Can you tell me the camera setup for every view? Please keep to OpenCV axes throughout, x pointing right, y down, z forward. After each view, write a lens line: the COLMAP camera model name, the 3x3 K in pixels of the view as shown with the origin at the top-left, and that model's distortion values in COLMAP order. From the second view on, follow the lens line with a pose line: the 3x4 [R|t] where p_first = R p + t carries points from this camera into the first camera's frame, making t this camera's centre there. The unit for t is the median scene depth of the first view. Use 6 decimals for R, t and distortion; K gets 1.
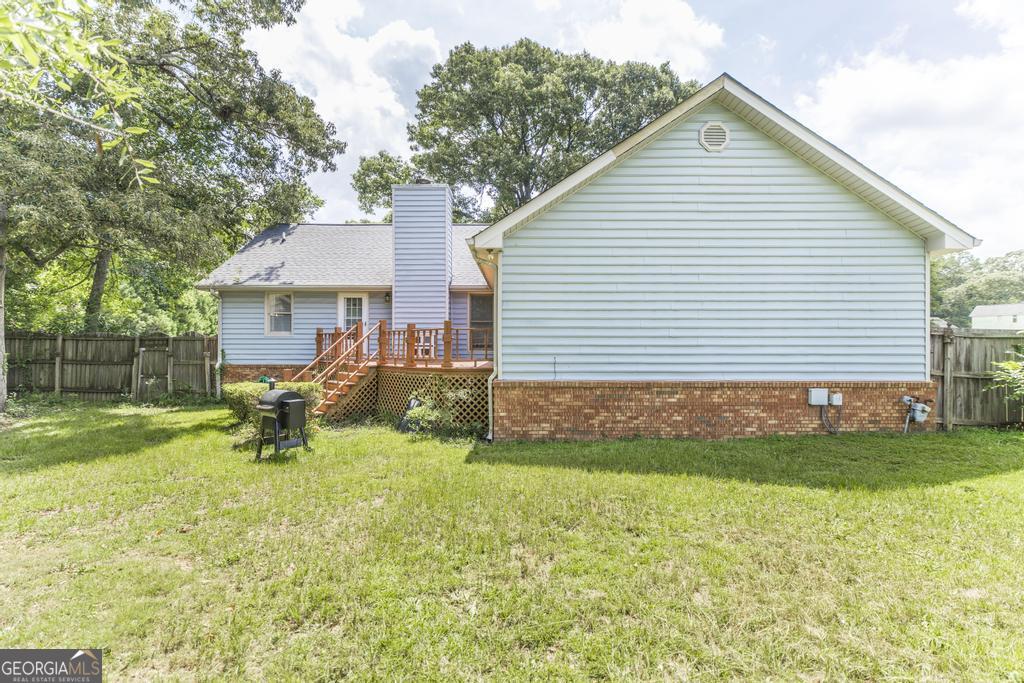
lens RADIAL K [[474.4, 0, 513.4], [0, 474.4, 342.0], [0, 0, 1]] dist [-0.017276, -0.000081]
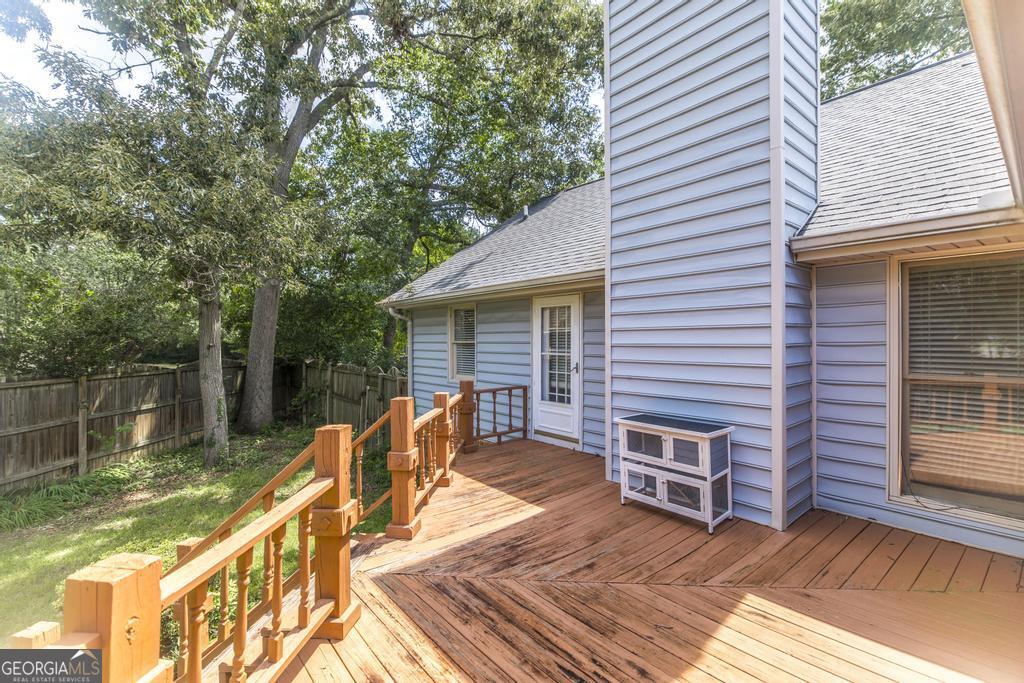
lens RADIAL K [[456.2, 0, 513.4], [0, 456.2, 341.6], [0, 0, 1]] dist [-0.001703, -0.000218]
pose [[0.658010, -0.003352, -0.753002, -0.046007], [0.004014, 0.999991, -0.000943, -0.061988], [0.752998, -0.002402, 0.658018, 0.692821]]
